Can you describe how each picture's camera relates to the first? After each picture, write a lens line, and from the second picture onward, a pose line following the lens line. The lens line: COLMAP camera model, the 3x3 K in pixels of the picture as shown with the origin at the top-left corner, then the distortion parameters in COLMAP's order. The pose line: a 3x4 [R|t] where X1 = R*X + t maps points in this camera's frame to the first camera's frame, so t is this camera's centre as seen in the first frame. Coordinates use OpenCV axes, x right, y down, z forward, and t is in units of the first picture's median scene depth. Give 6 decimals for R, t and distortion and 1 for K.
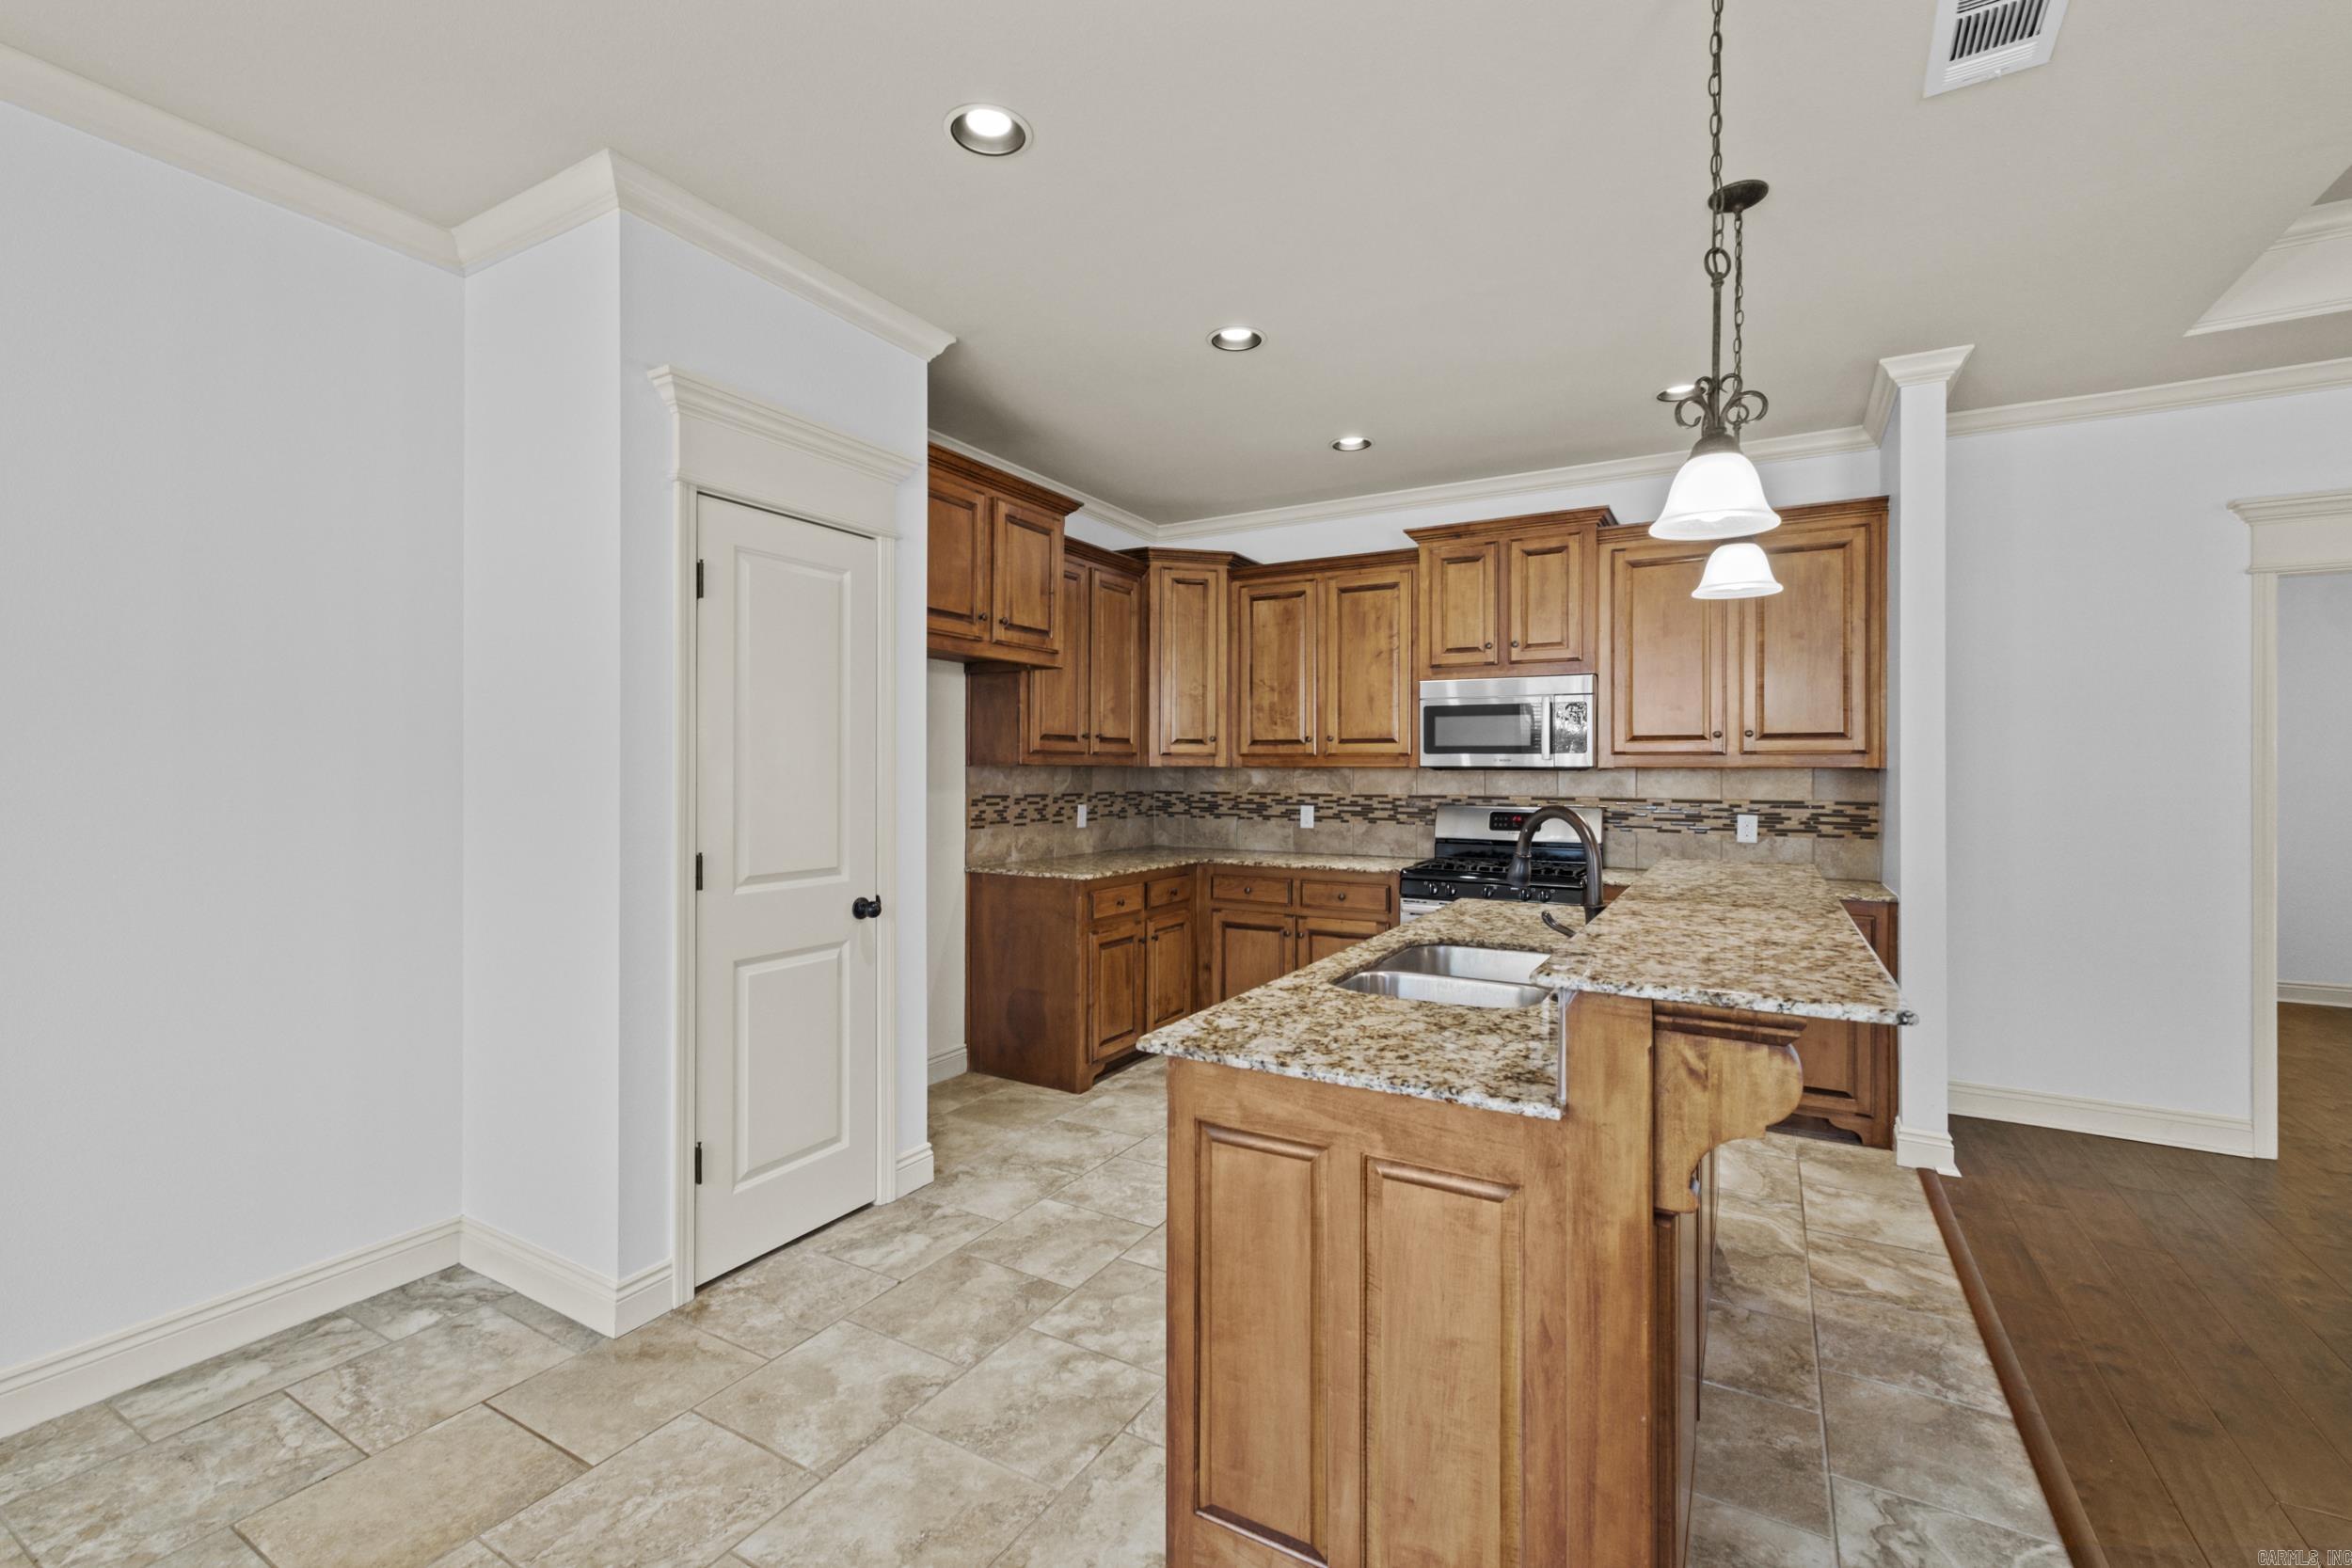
lens RADIAL K [[1023.4, 0, 1157.8], [0, 1023.4, 764.3], [0, 0, 1]] dist [0.005896, 0.000998]
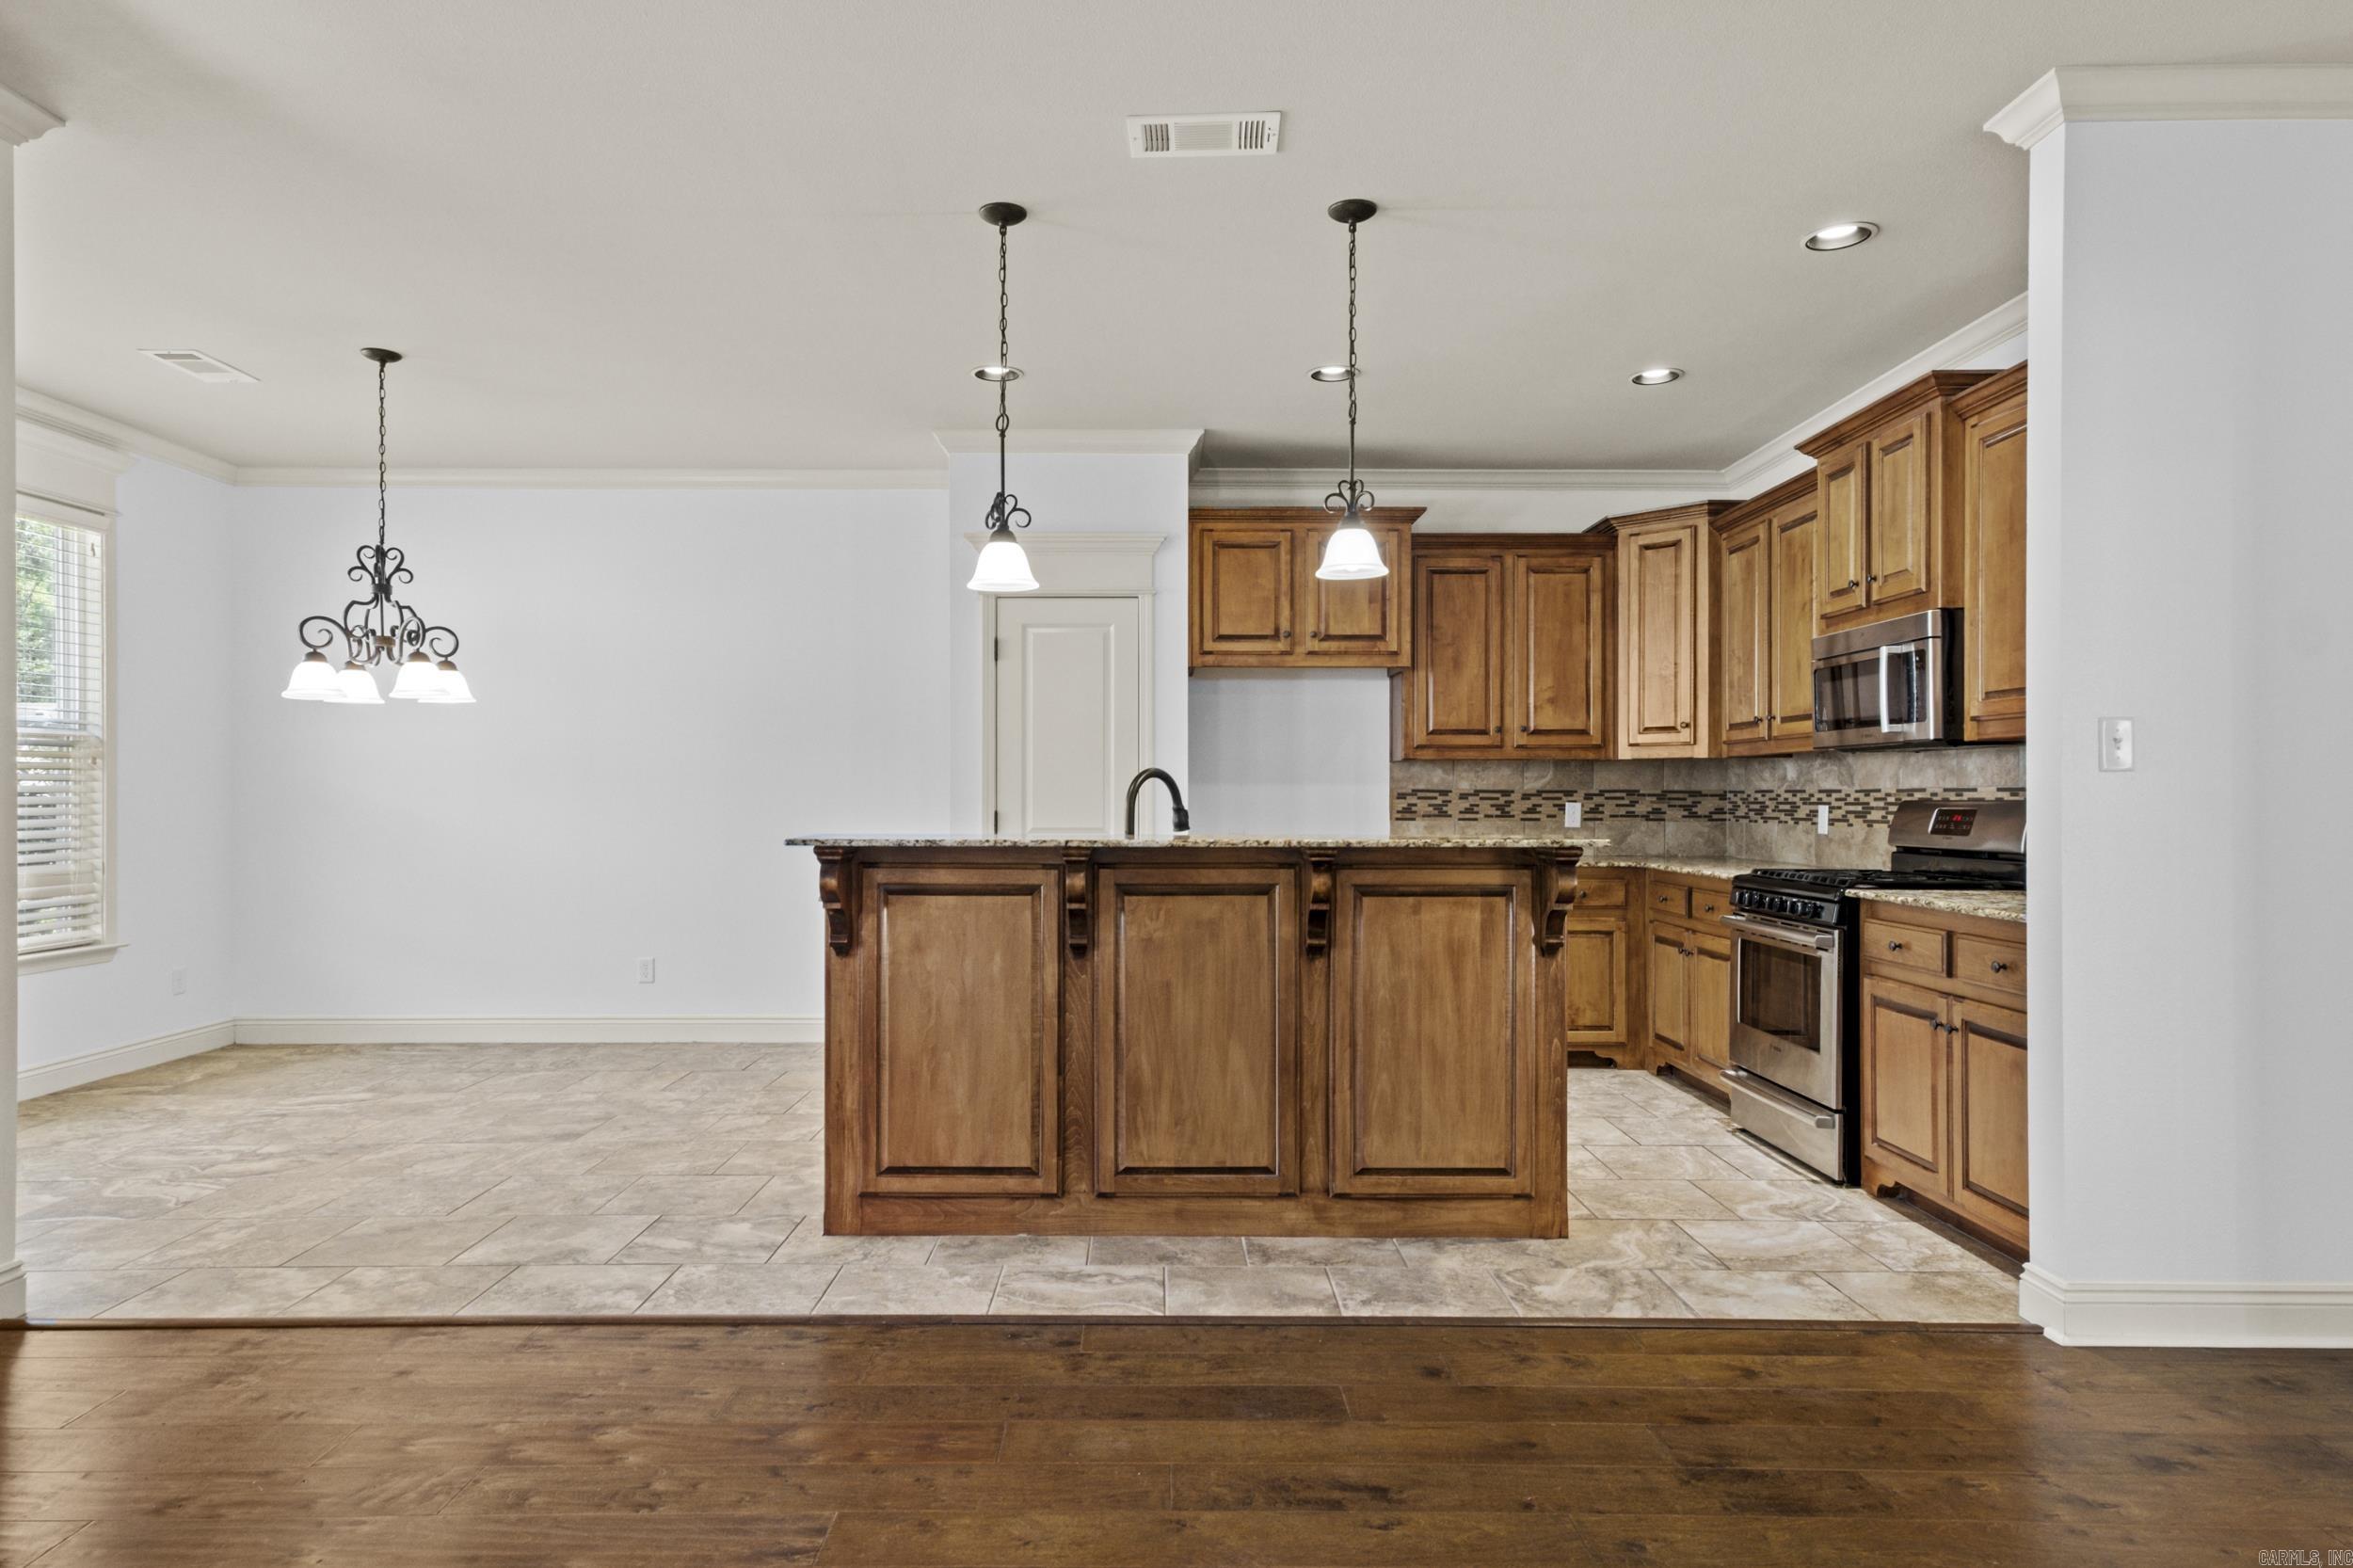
lens RADIAL K [[1369.2, 0, 1153.0], [0, 1369.2, 801.0], [0, 0, 1]] dist [0.009375, 0.004979]
pose [[0.504267, -0.001033, -0.863547, 0.961361], [0.004800, 0.999987, 0.001606, 0.040364], [0.863534, -0.004955, 0.504266, 0.046893]]
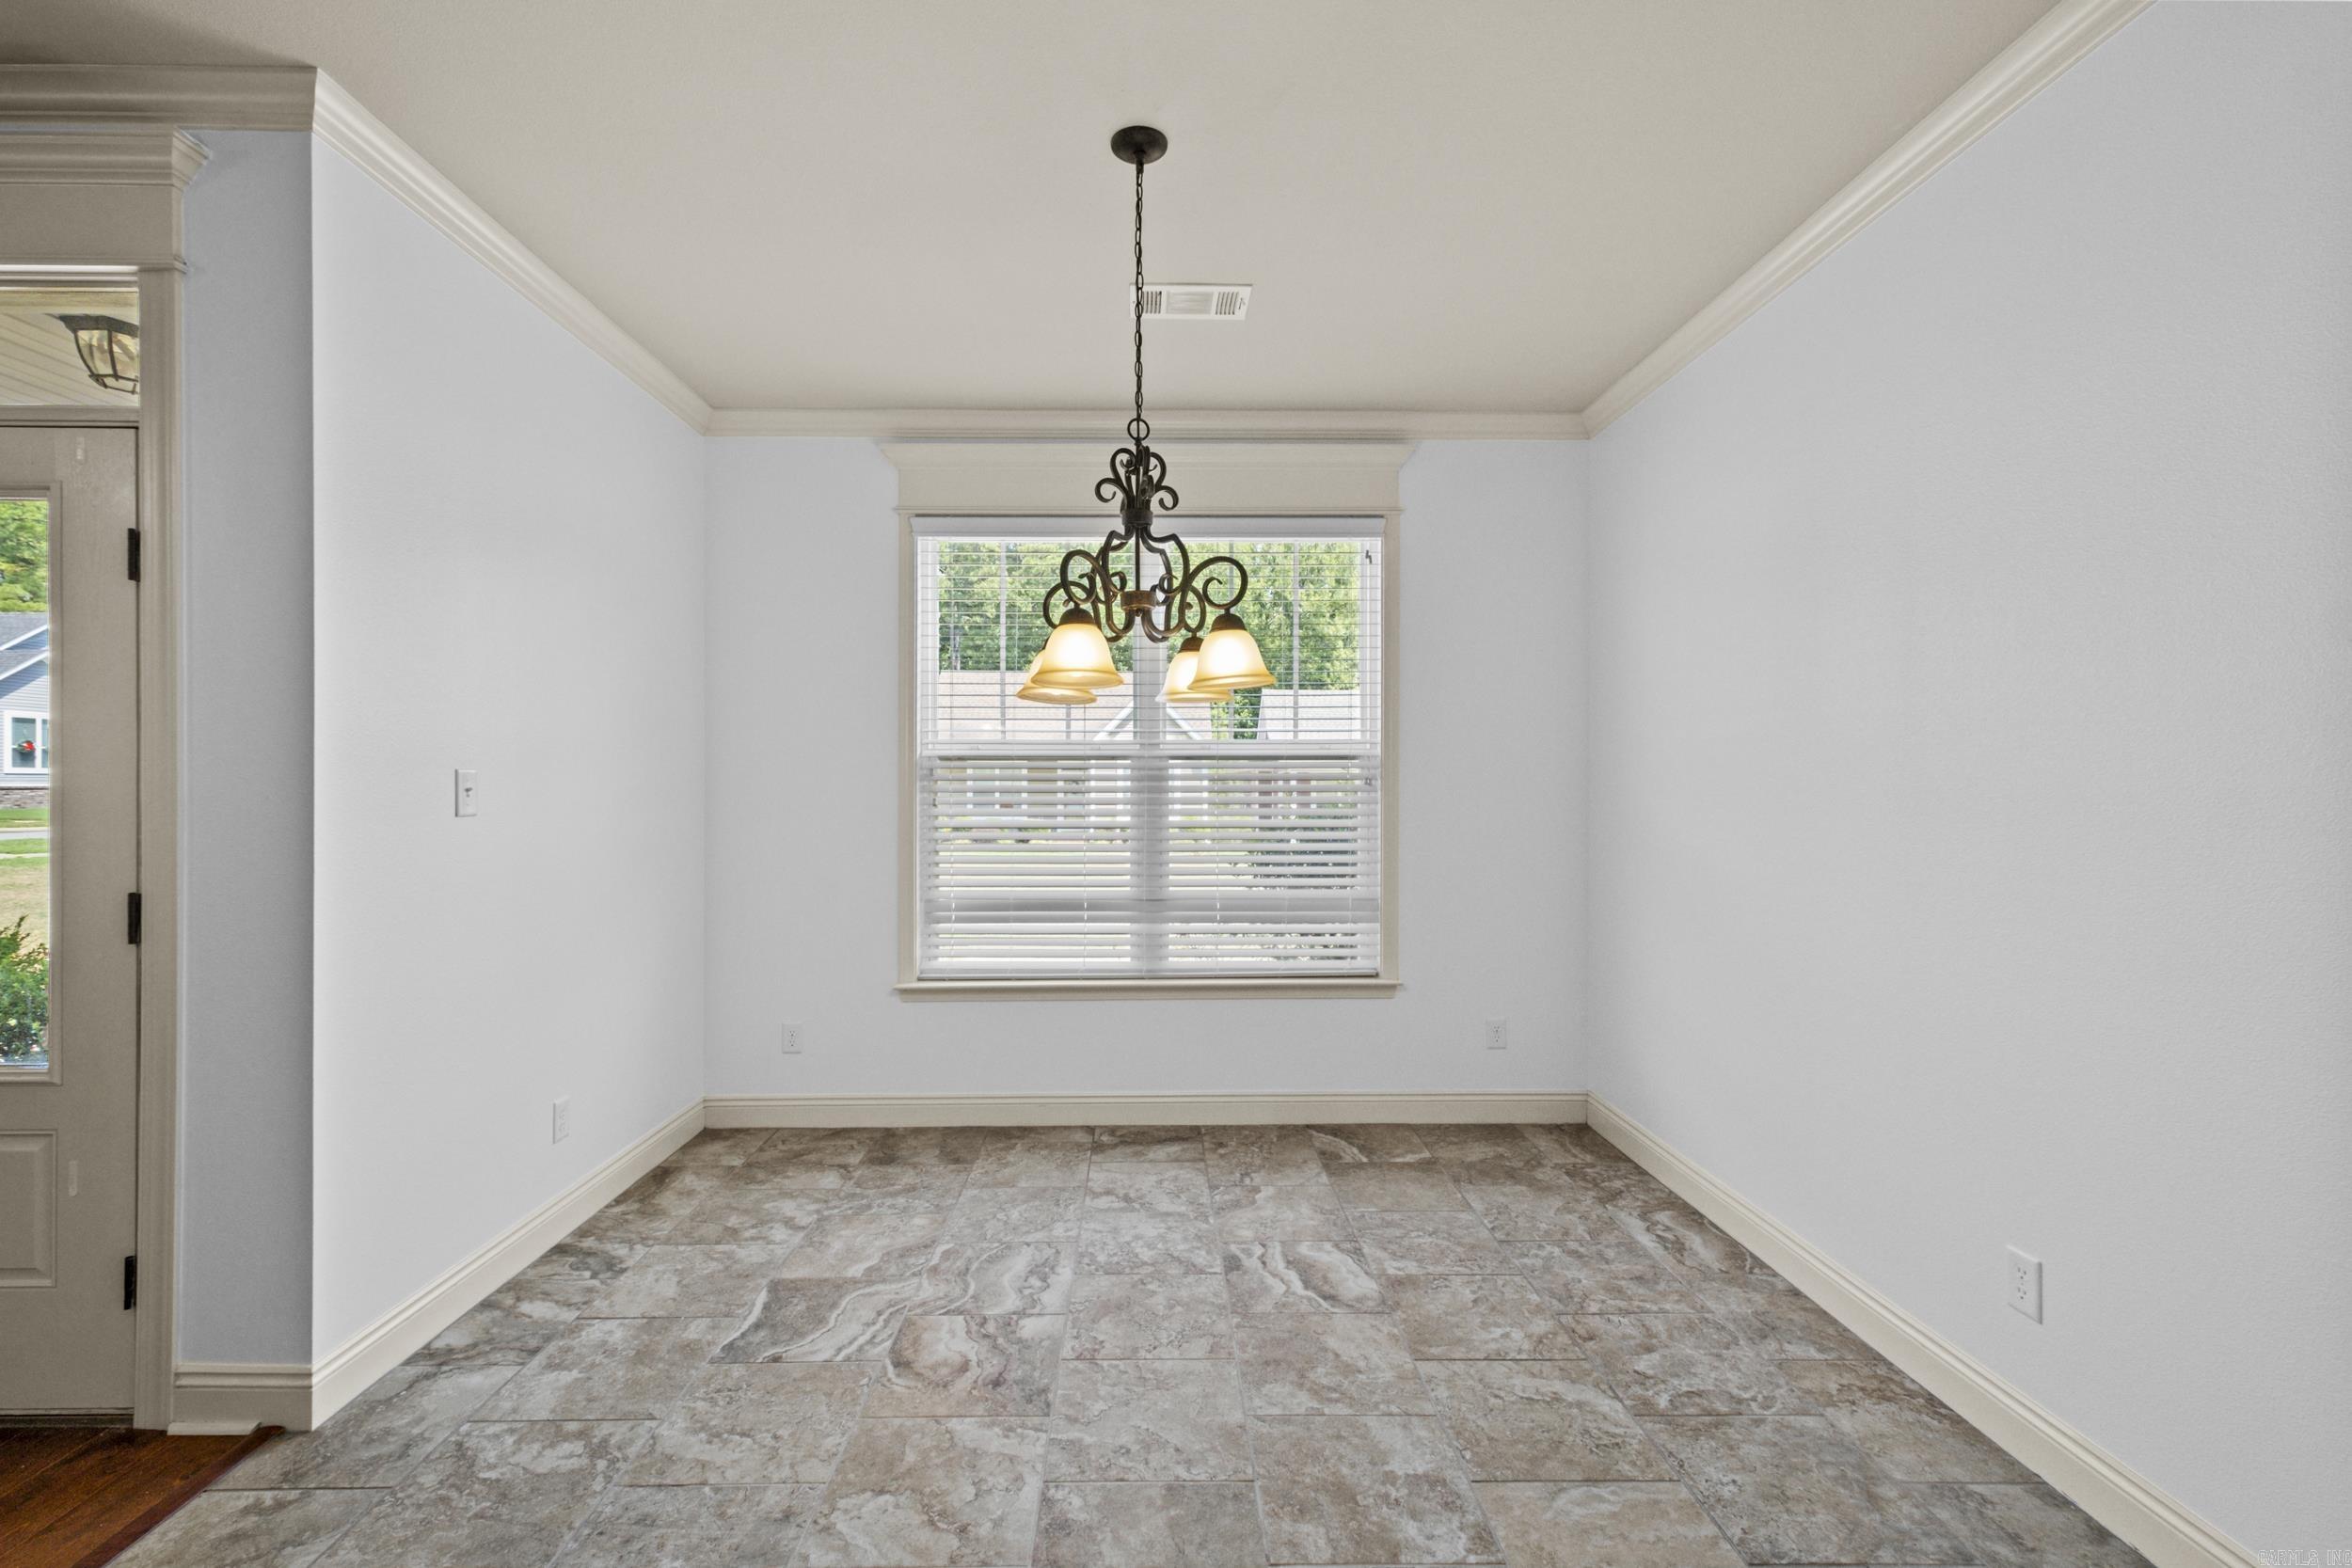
lens RADIAL K [[1016.0, 0, 1157.8], [0, 1016.0, 785.1], [0, 0, 1]] dist [0.001992, 0.000824]
pose [[-0.853953, -0.003872, -0.520335, -0.042148], [-0.002633, 0.999992, -0.003121, 0.005149], [0.520343, -0.001295, -0.853956, 0.511773]]
